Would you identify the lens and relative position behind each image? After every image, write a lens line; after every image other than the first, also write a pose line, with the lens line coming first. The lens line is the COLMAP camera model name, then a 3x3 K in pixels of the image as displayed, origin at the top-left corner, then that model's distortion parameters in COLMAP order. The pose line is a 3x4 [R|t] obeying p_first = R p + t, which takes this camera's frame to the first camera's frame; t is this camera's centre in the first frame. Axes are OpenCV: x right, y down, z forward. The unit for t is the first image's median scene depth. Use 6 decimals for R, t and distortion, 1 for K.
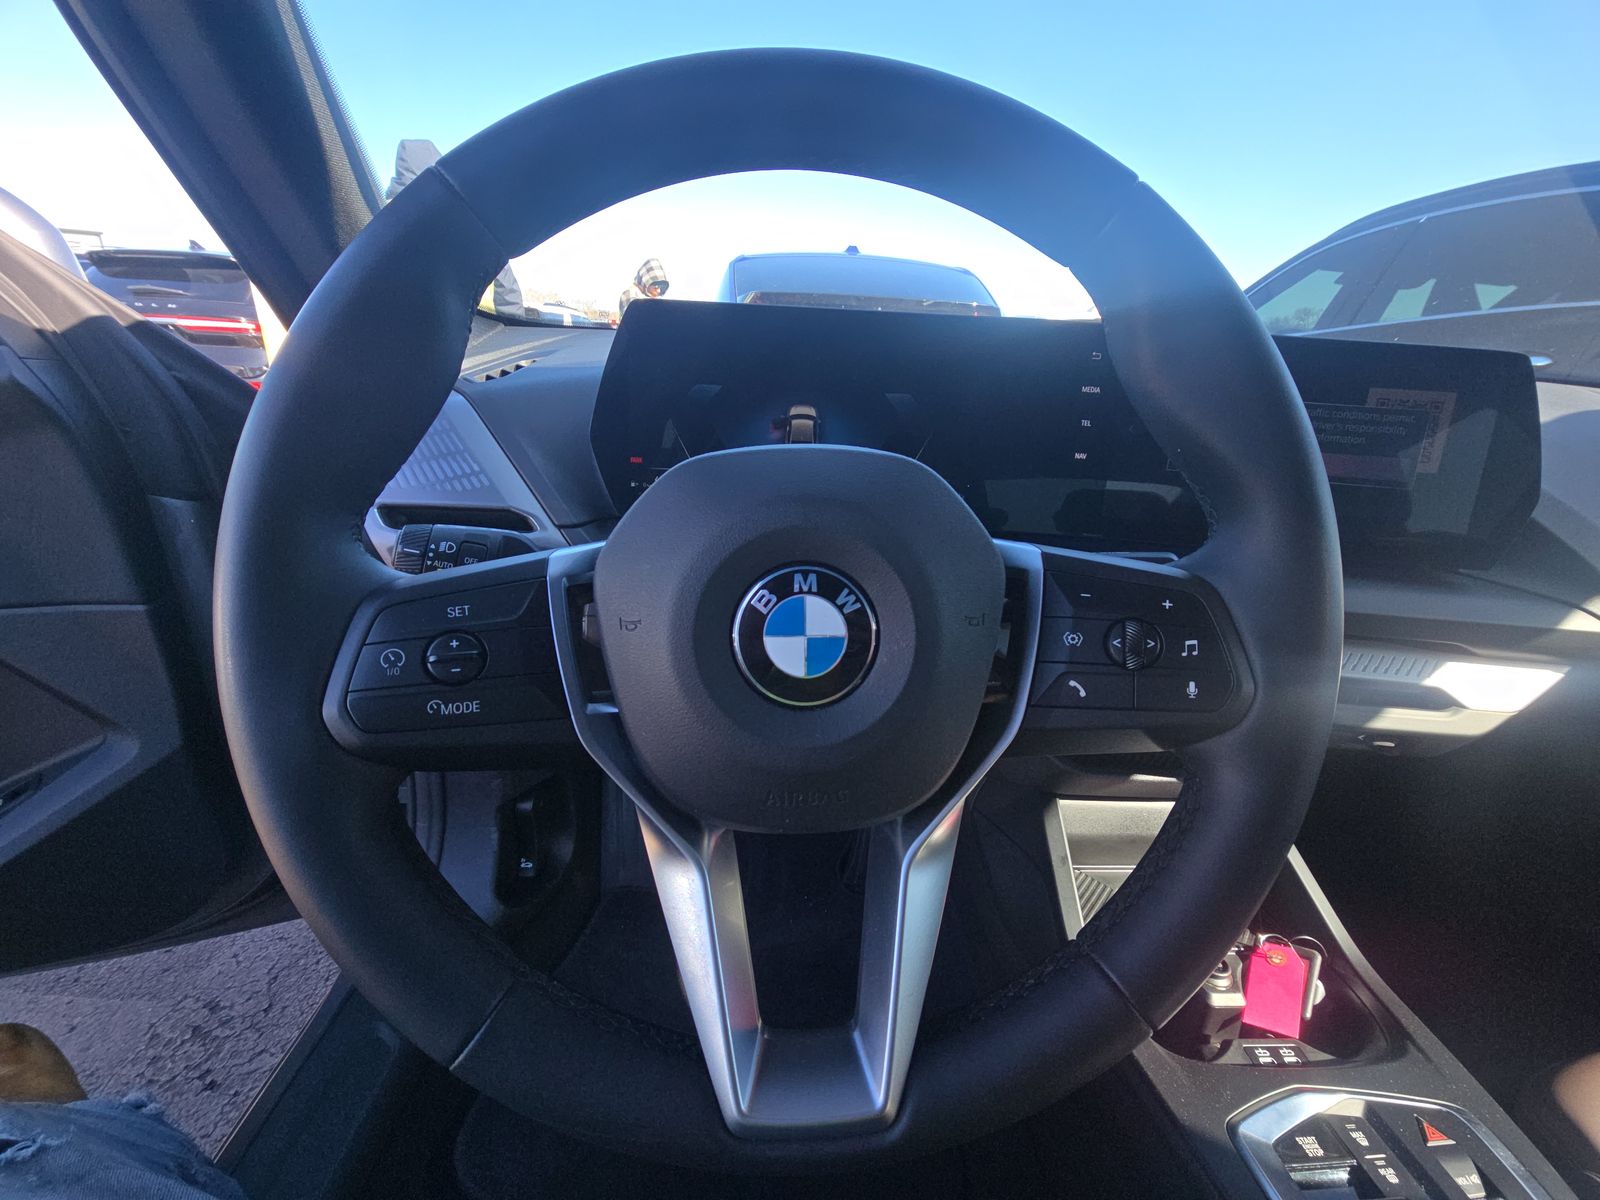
lens RADIAL K [[640.2, 0, 800.0], [0, 640.2, 600.0], [0, 0, 1]] dist [0.014863, -0.010678]
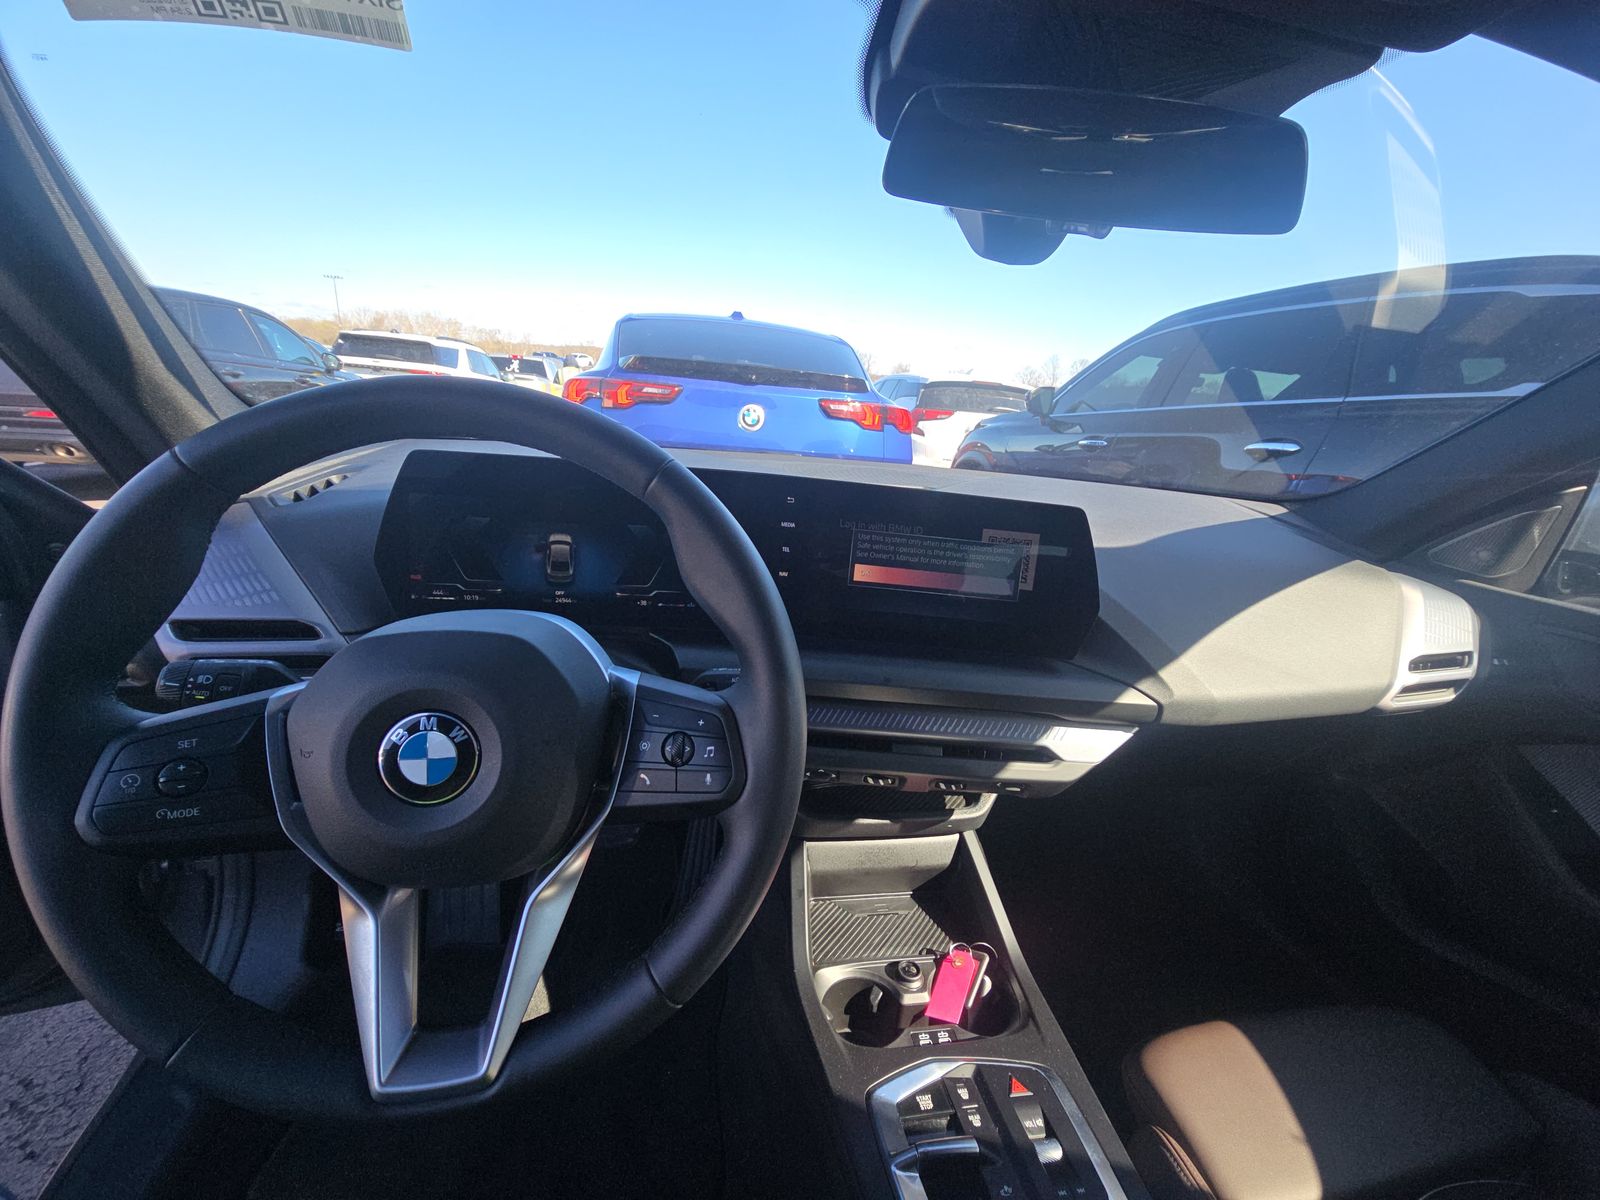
lens RADIAL K [[643.6, 0, 800.0], [0, 643.6, 600.0], [0, 0, 1]] dist [0.001068, -0.000291]
pose [[0.991033, -0.001626, 0.133609, 0.349413], [0.009356, 0.998316, -0.057250, -0.115063], [-0.133291, 0.057987, 0.989379, -0.343431]]
